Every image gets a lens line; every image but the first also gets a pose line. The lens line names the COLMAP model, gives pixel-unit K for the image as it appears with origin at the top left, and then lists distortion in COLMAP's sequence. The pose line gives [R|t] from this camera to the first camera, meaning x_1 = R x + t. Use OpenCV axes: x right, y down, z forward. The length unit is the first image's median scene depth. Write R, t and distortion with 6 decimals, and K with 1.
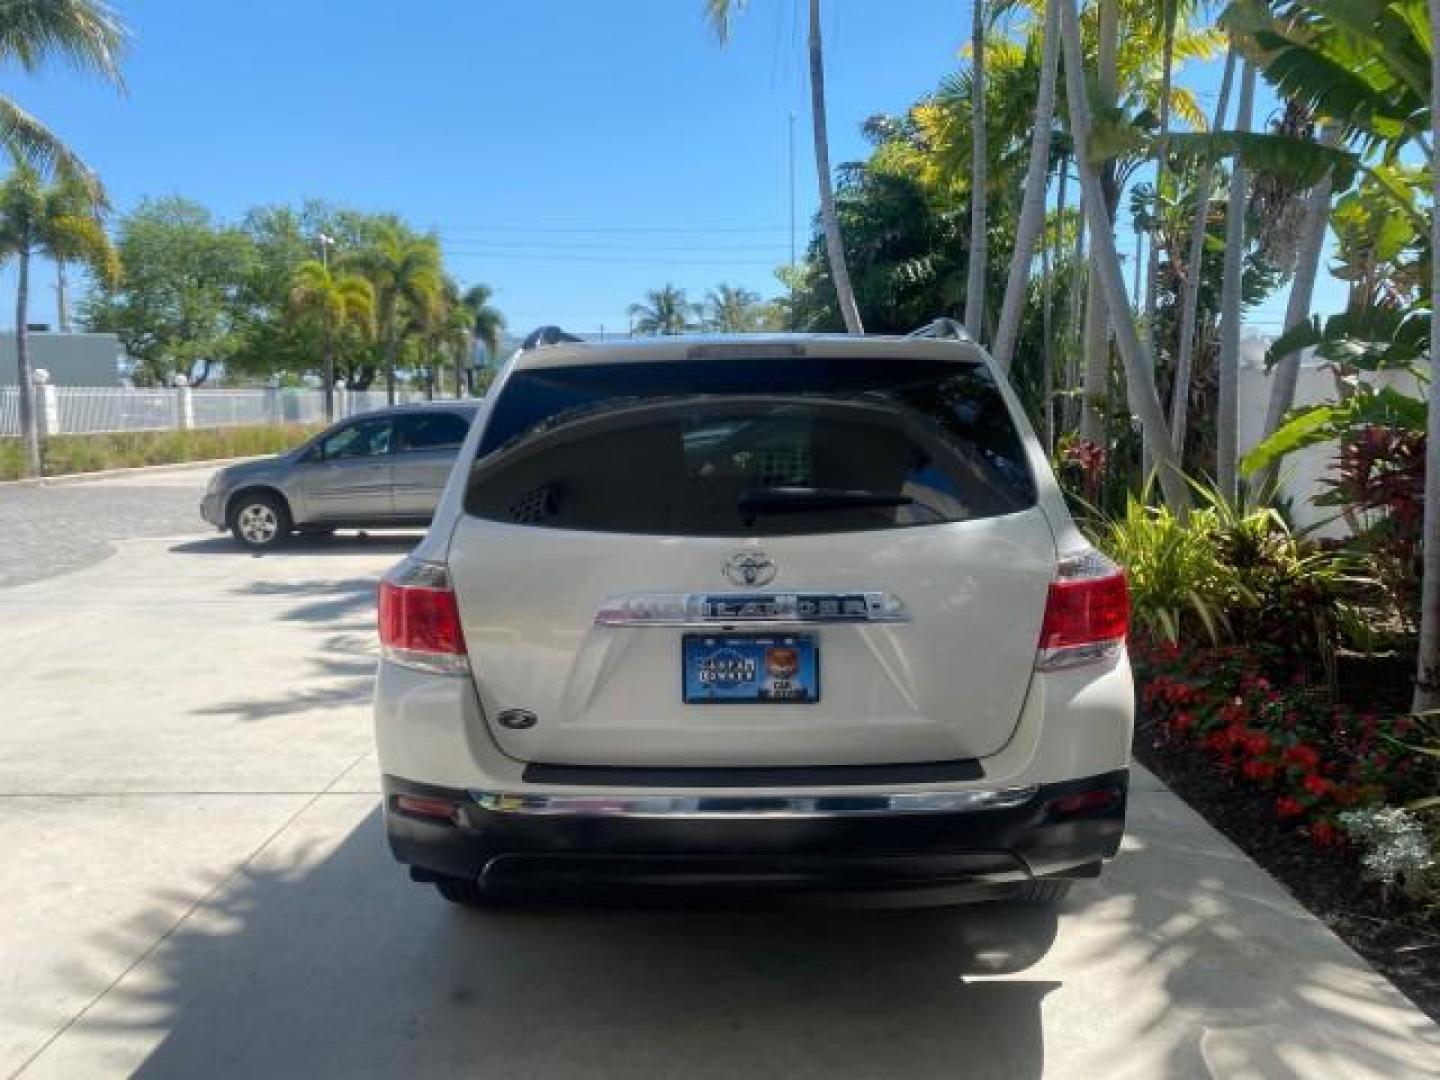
lens RADIAL K [[1126.8, 0, 731.3], [0, 1126.8, 543.4], [0, 0, 1]] dist [0.037200, -0.035897]
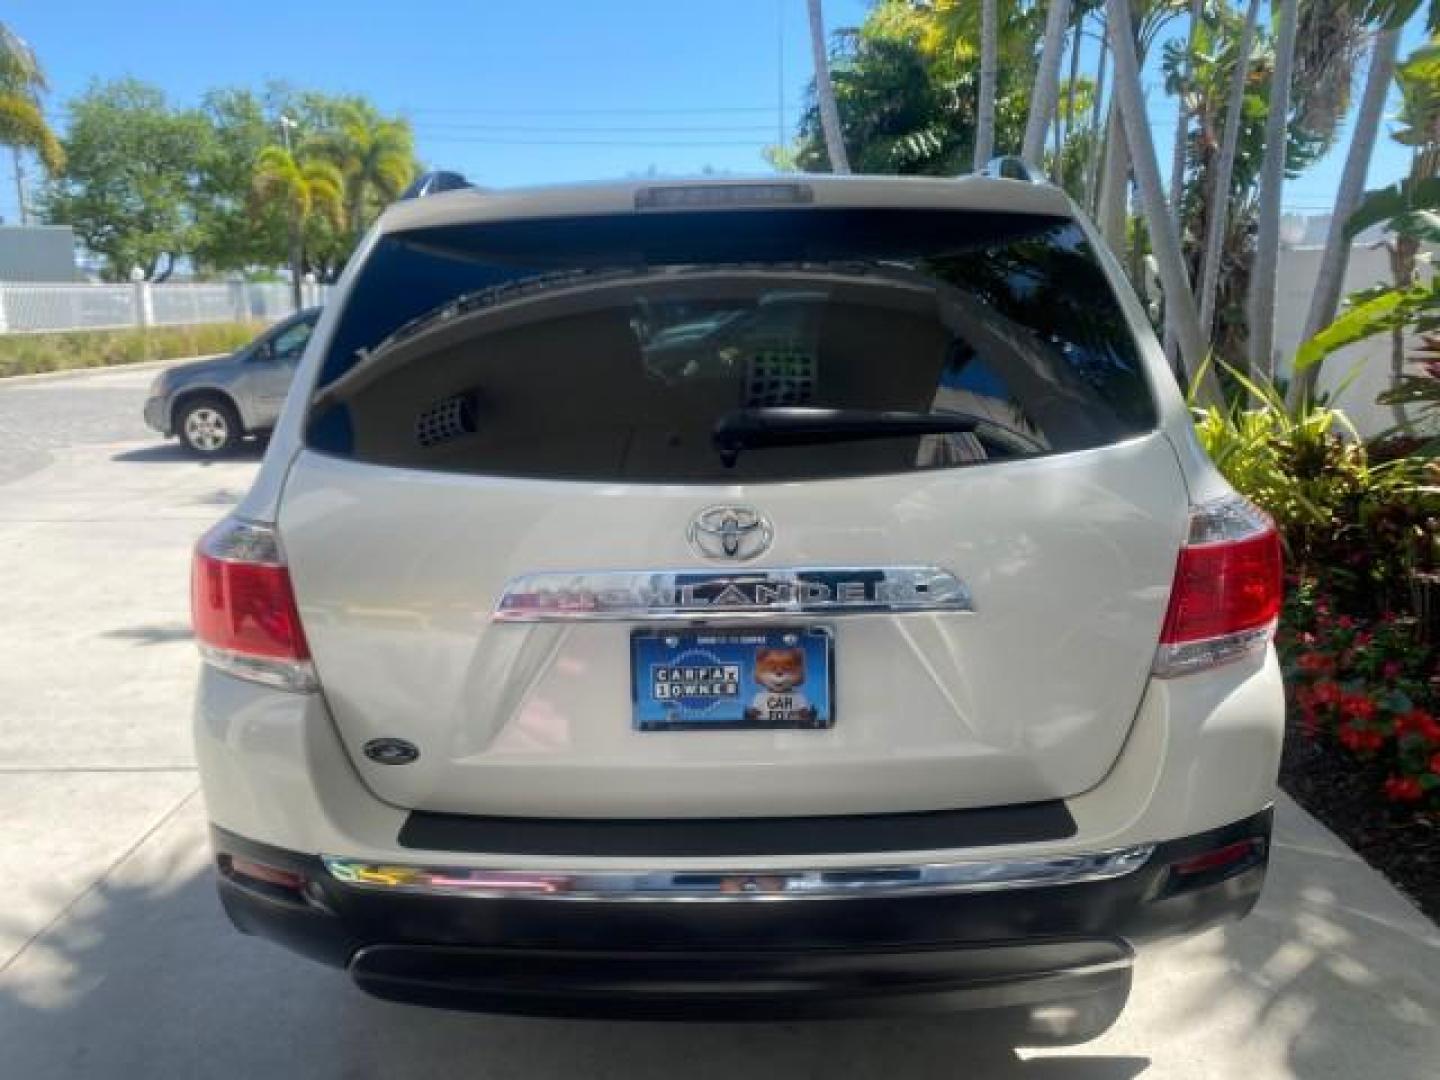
lens RADIAL K [[1126.8, 0, 718.7], [0, 1126.8, 541.5], [0, 0, 1]] dist [0.037200, -0.035897]
pose [[0.999972, -0.007345, -0.001735, 0.003654], [0.007471, 0.995943, 0.089681, -0.010683], [0.001069, -0.089691, 0.995969, 0.116486]]
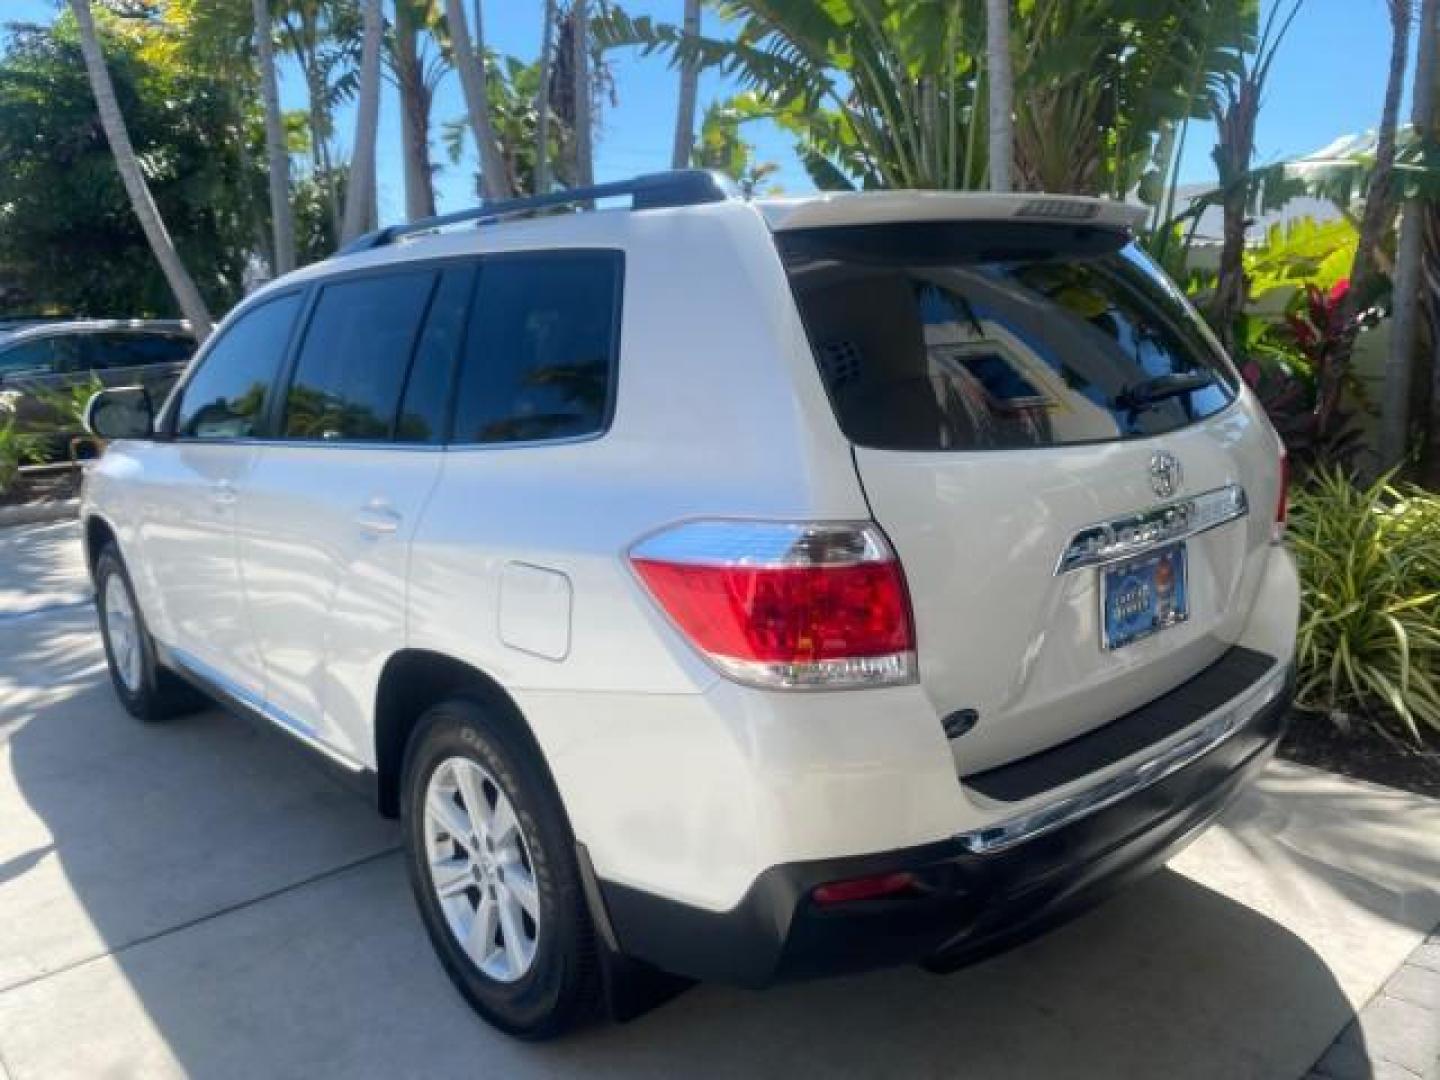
lens RADIAL K [[1126.8, 0, 724.3], [0, 1126.8, 535.2], [0, 0, 1]] dist [0.037200, -0.035897]
pose [[0.742886, -0.136426, 0.655369, -0.263904], [0.100097, 0.990645, 0.092755, -0.014726], [-0.661892, -0.003306, 0.749592, 0.198638]]
